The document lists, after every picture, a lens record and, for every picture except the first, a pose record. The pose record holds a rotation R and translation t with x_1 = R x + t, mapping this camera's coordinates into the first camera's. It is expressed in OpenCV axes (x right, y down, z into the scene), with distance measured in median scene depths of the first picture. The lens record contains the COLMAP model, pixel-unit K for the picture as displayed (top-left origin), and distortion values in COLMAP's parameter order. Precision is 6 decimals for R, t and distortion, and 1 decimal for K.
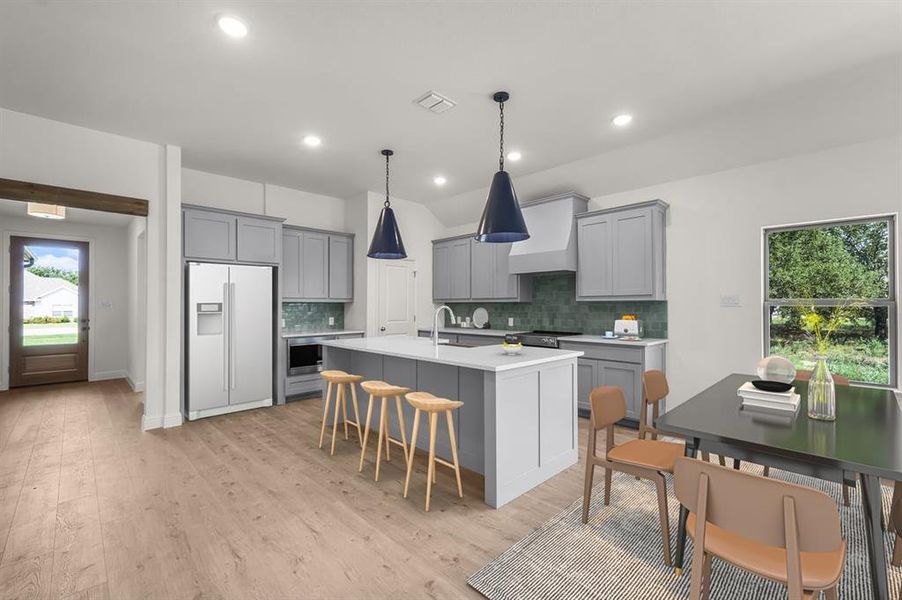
lens RADIAL K [[387.2, 0, 452.1], [0, 387.2, 301.6], [0, 0, 1]] dist [0.003212, 0.000327]
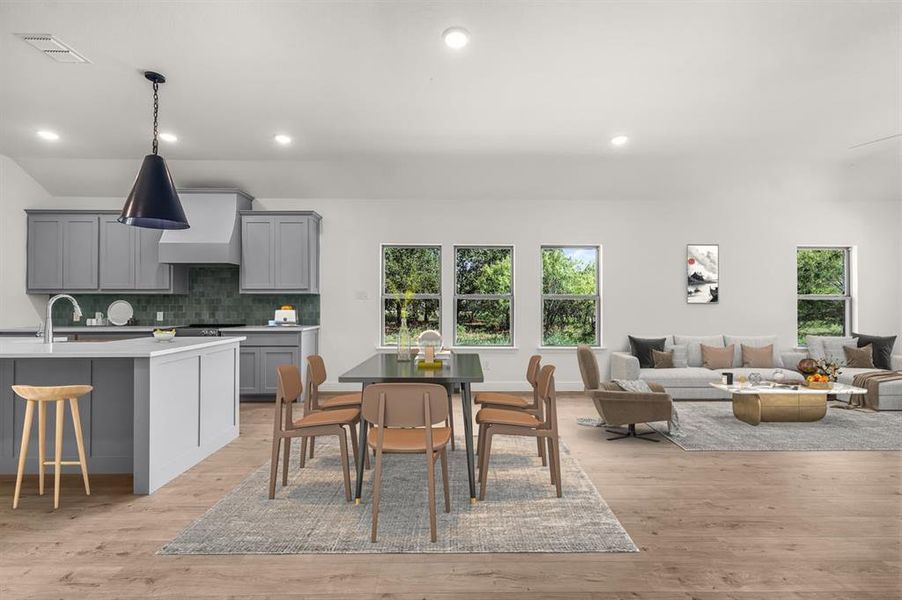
lens RADIAL K [[383.5, 0, 452.3], [0, 383.5, 299.7], [0, 0, 1]] dist [0.004370, 0.000609]
pose [[0.686772, 0.007935, 0.726829, -0.041852], [-0.008116, 0.999962, -0.003248, 0.015316], [-0.726827, -0.003668, 0.686810, -0.141921]]
